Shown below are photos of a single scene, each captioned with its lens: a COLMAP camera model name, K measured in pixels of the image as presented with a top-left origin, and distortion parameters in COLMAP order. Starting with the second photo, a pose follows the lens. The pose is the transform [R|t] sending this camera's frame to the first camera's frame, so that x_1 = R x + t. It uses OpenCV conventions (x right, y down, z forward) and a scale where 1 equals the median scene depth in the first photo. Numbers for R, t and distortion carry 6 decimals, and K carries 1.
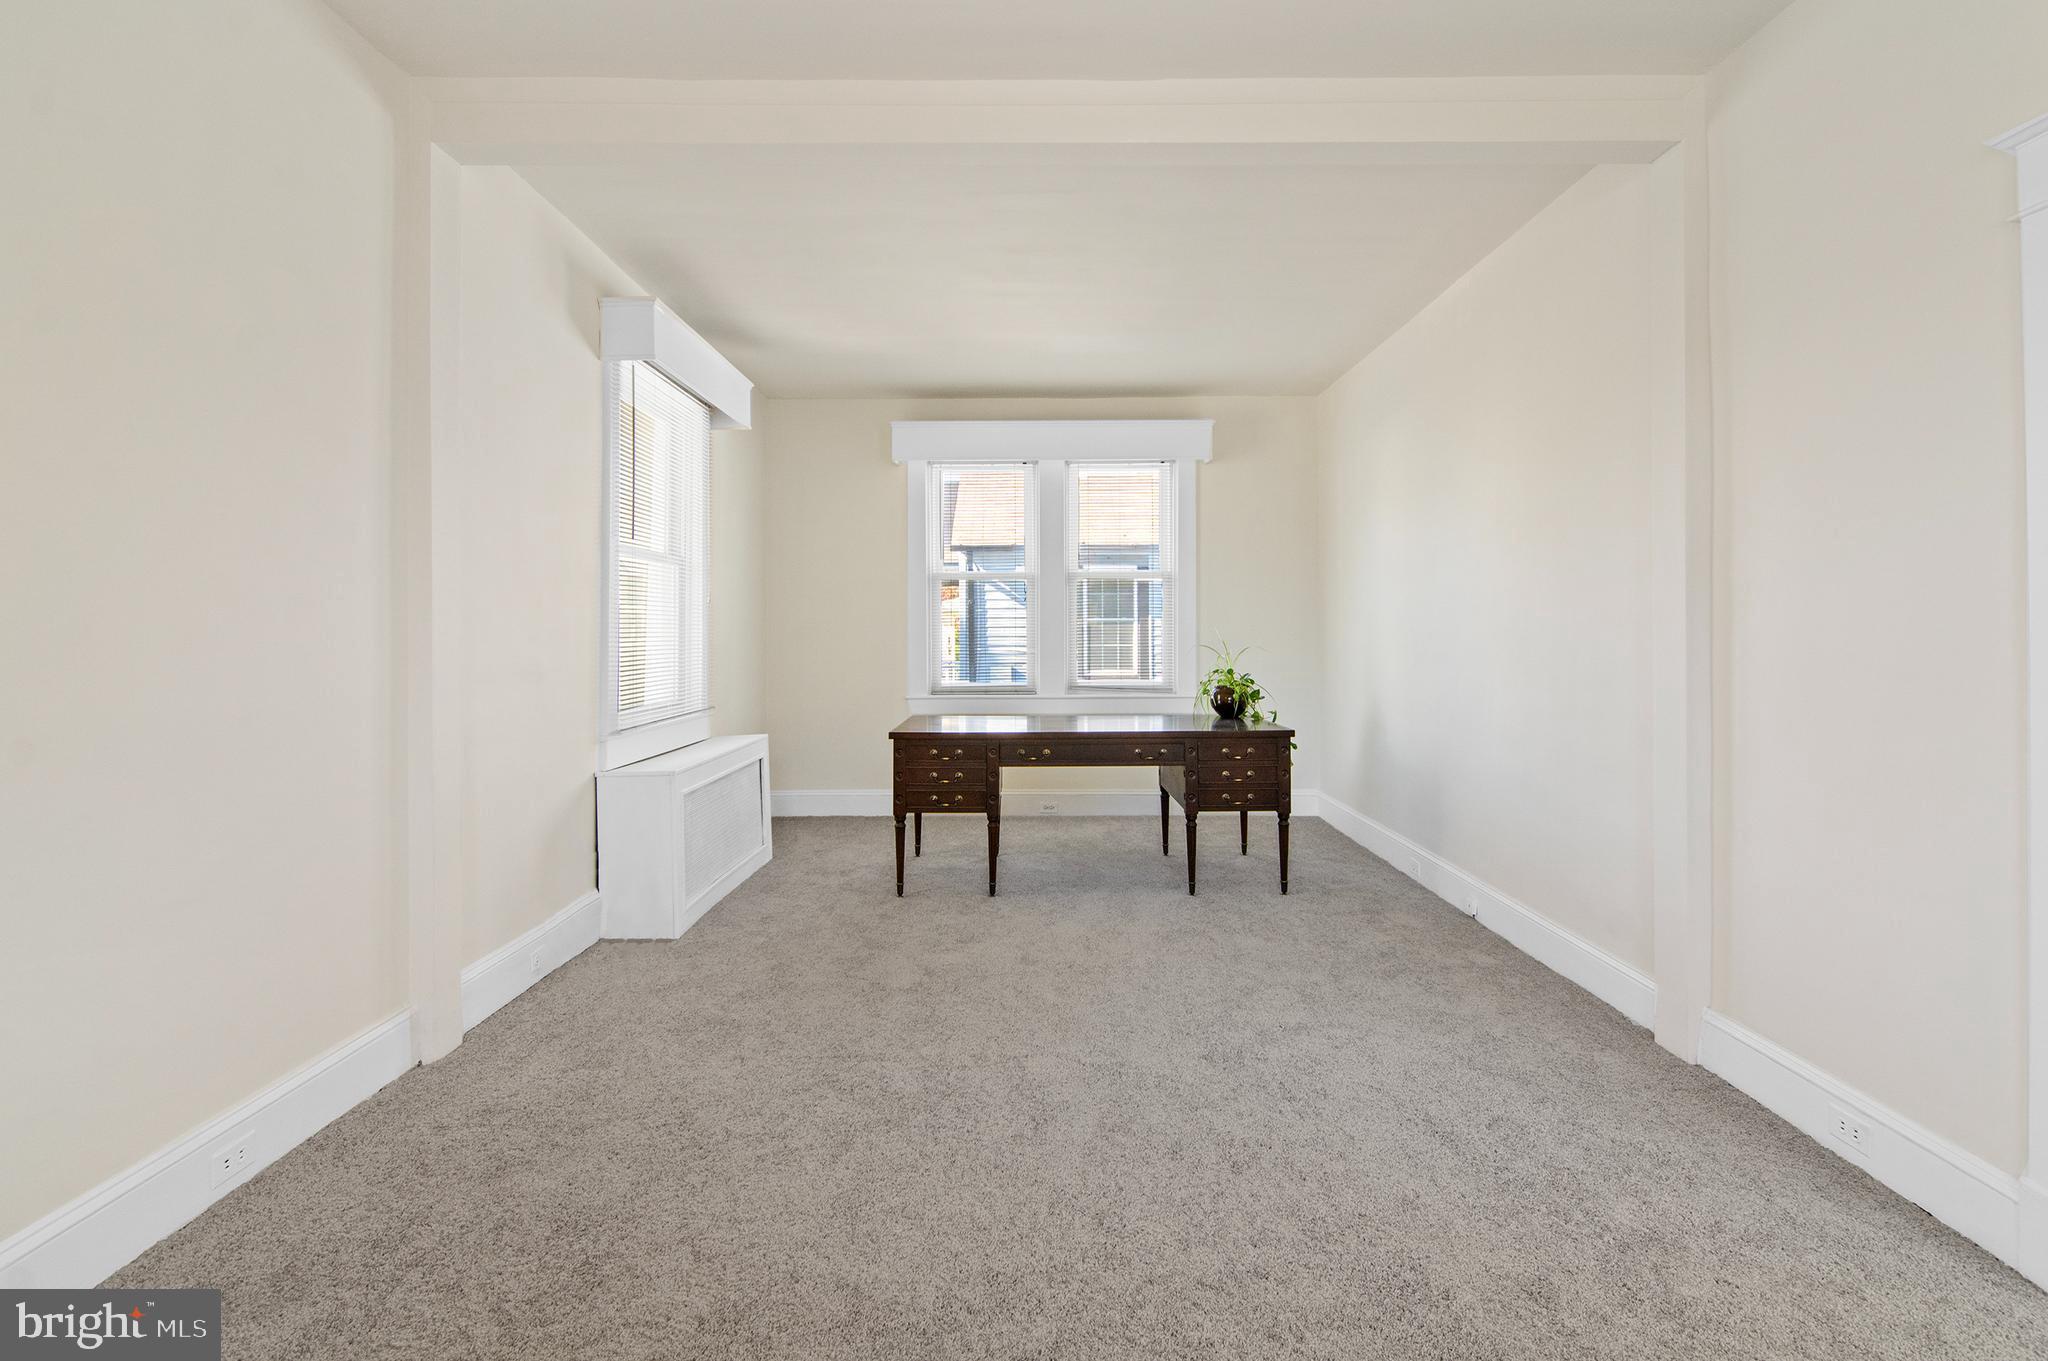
lens RADIAL K [[1028.7, 0, 1023.1], [0, 1028.7, 601.4], [0, 0, 1]] dist [-0.003821, -0.004830]
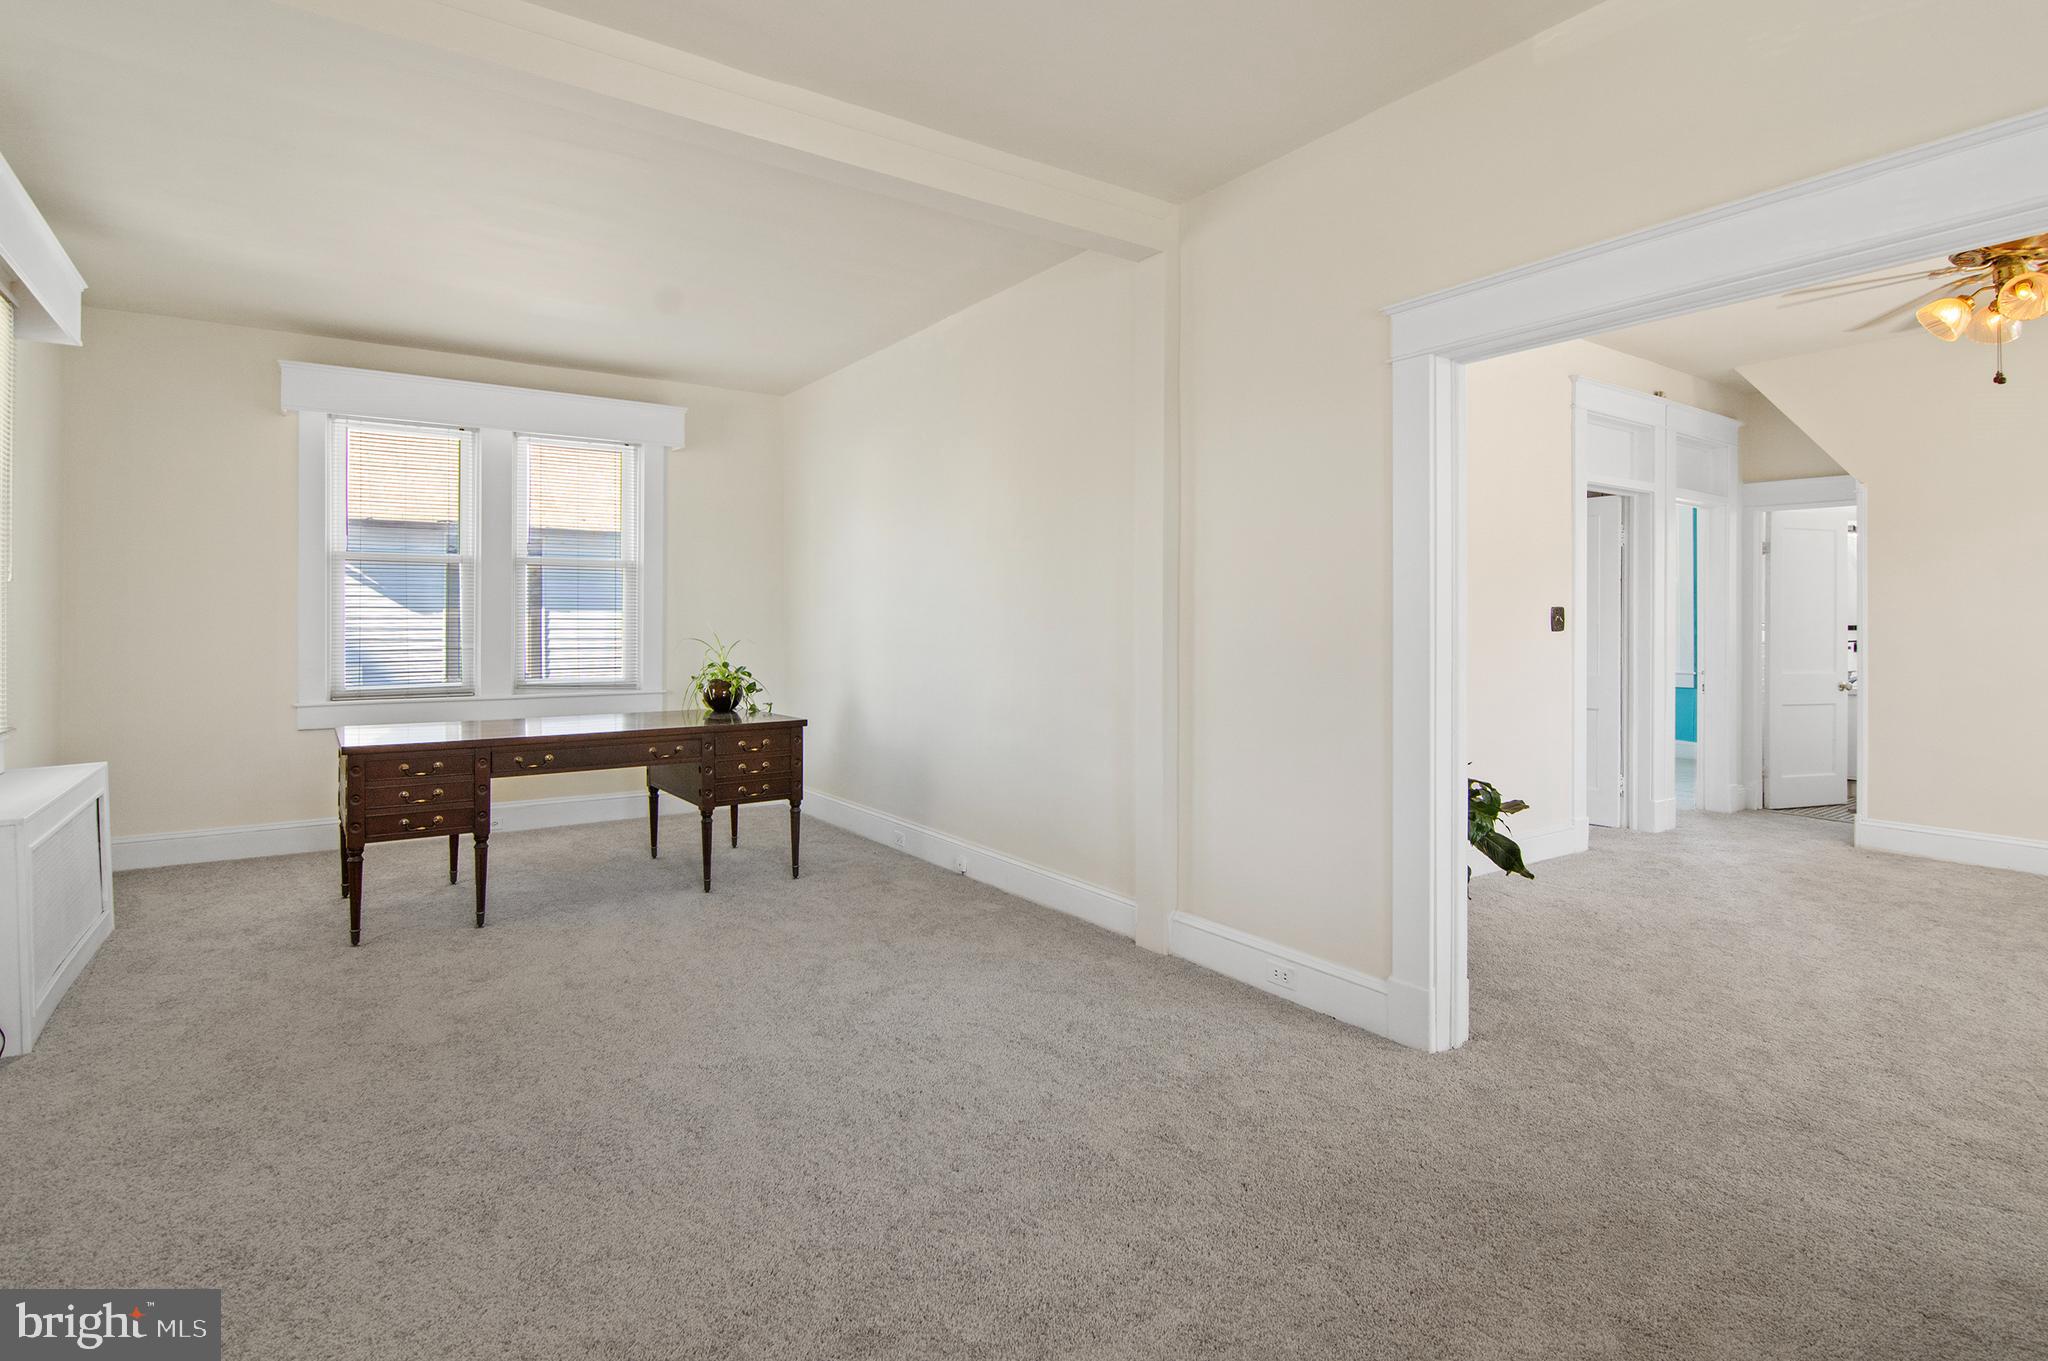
lens RADIAL K [[1040.5, 0, 1027.5], [0, 1040.5, 588.6], [0, 0, 1]] dist [-0.003719, -0.006282]
pose [[0.810982, 0.023136, 0.584613, -0.177928], [-0.020030, 0.999730, -0.011778, 0.000540], [-0.584728, -0.002158, 0.811227, 0.014353]]
